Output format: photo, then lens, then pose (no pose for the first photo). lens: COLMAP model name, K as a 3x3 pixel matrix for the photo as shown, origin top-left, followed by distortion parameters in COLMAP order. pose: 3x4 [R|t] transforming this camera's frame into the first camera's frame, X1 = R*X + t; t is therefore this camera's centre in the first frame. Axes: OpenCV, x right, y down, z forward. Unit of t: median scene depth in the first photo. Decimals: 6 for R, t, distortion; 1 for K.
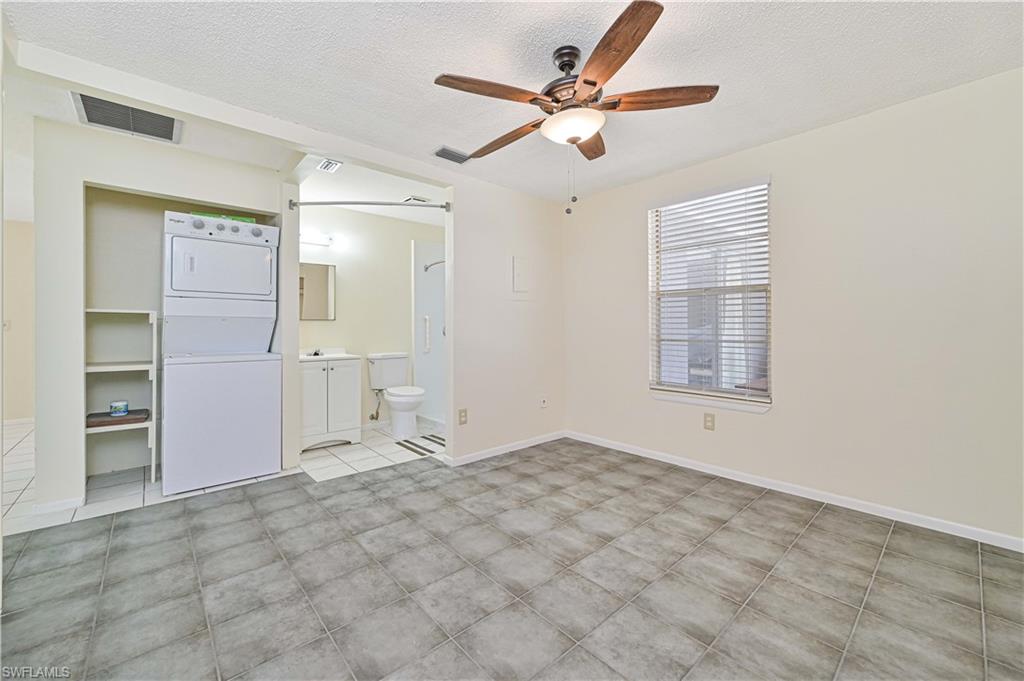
lens RADIAL K [[403.3, 0, 513.2], [0, 403.3, 333.8], [0, 0, 1]] dist [-0.001242, 0.000024]
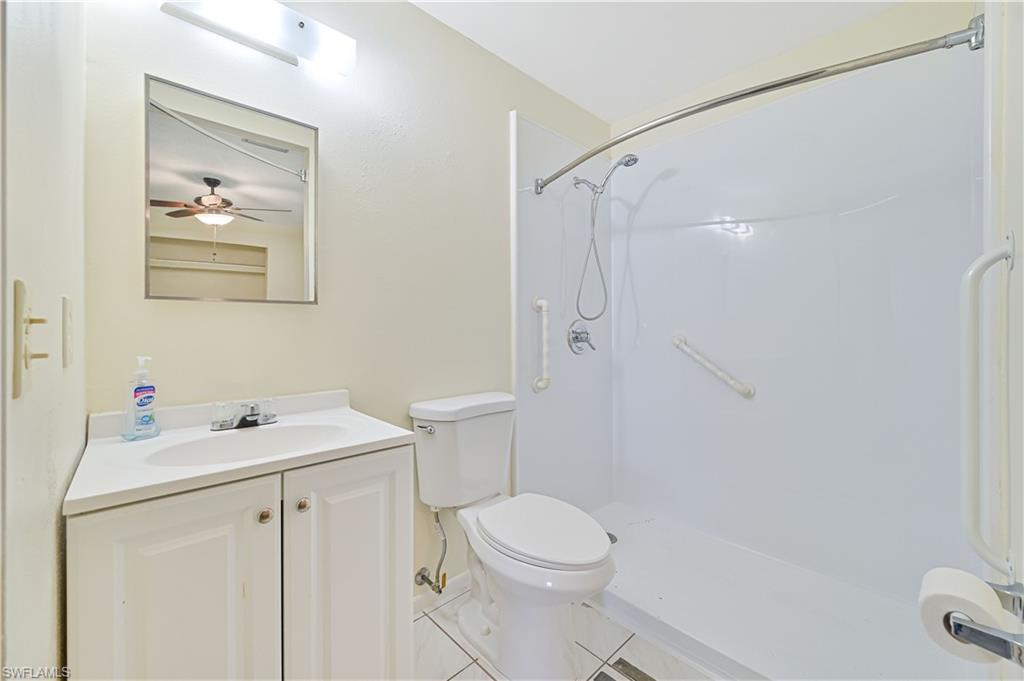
lens RADIAL K [[403.3, 0, 510.5], [0, 403.3, 335.2], [0, 0, 1]] dist [-0.001242, 0.000024]
pose [[0.999659, 0.001832, 0.026063, -0.262271], [-0.001750, 0.999993, -0.003157, -0.007138], [-0.026068, 0.003111, 0.999655, 0.597655]]
